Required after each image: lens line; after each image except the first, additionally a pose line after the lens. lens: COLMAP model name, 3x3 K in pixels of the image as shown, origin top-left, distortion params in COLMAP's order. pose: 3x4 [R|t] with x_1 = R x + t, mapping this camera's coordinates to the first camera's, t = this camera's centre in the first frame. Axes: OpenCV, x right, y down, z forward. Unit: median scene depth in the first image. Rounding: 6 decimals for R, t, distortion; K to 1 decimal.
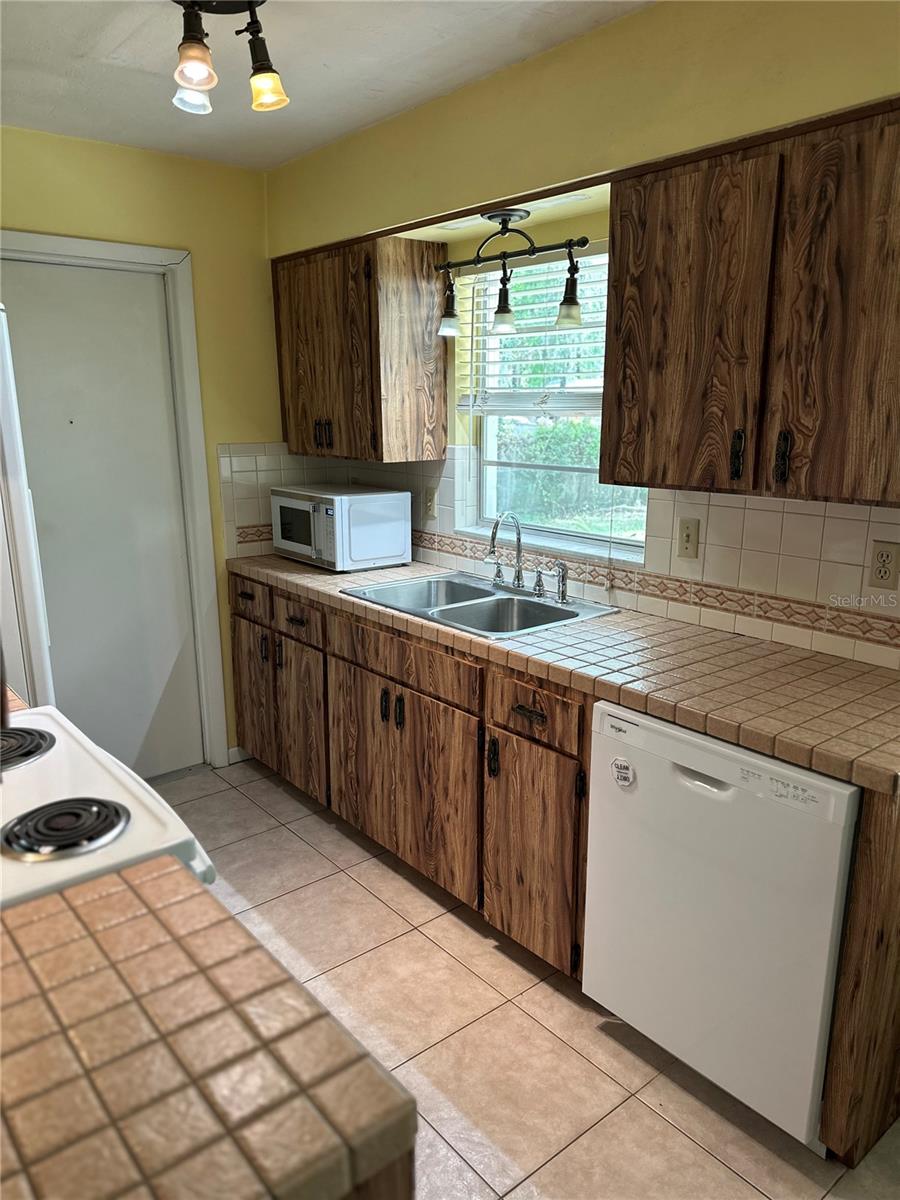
lens RADIAL K [[856.7, 0, 450.2], [0, 856.7, 609.6], [0, 0, 1]] dist [0.063627, -0.069063]
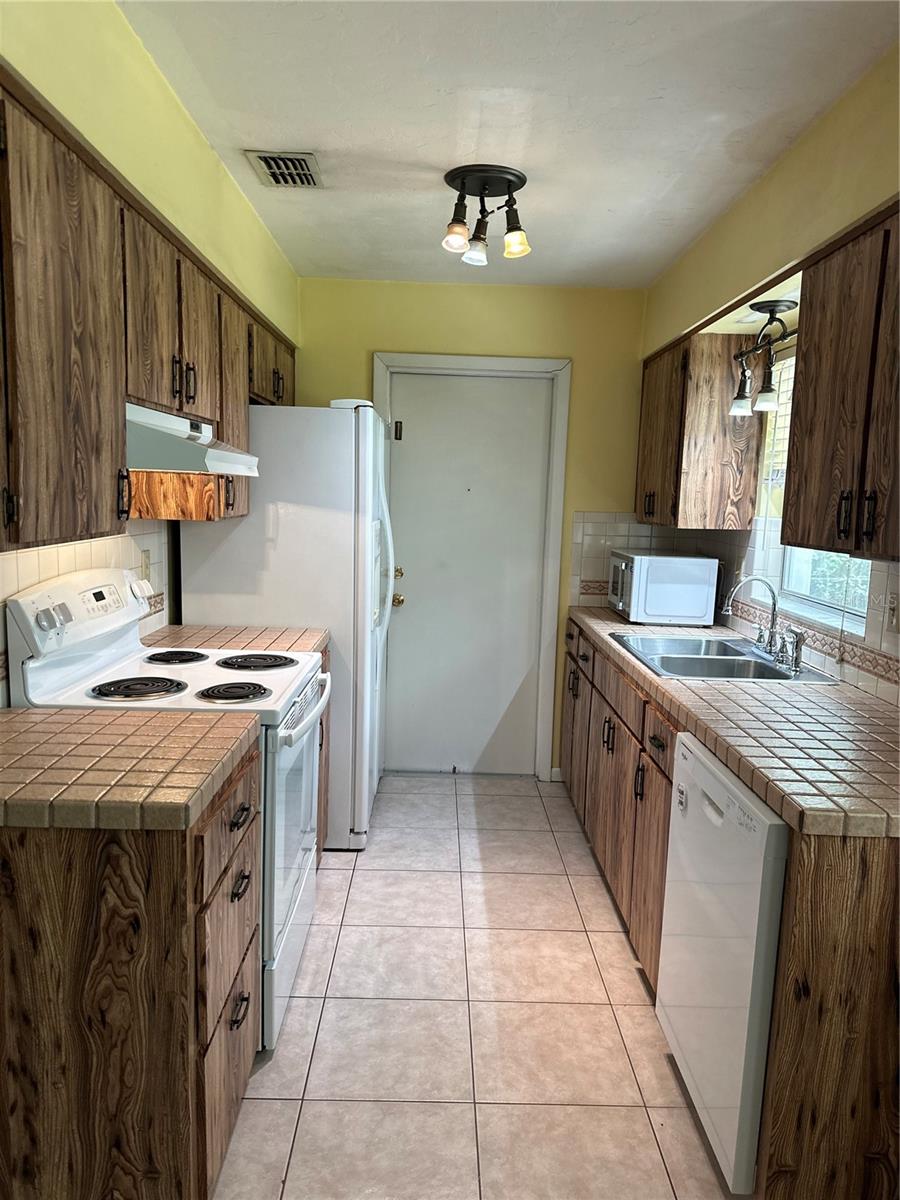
lens RADIAL K [[856.7, 0, 450.5], [0, 856.7, 604.5], [0, 0, 1]] dist [0.063627, -0.069063]
pose [[0.780593, 0.105193, -0.616124, 0.396756], [-0.176149, 0.982805, -0.055373, 0.040183], [0.599705, 0.151753, 0.785700, -0.038773]]
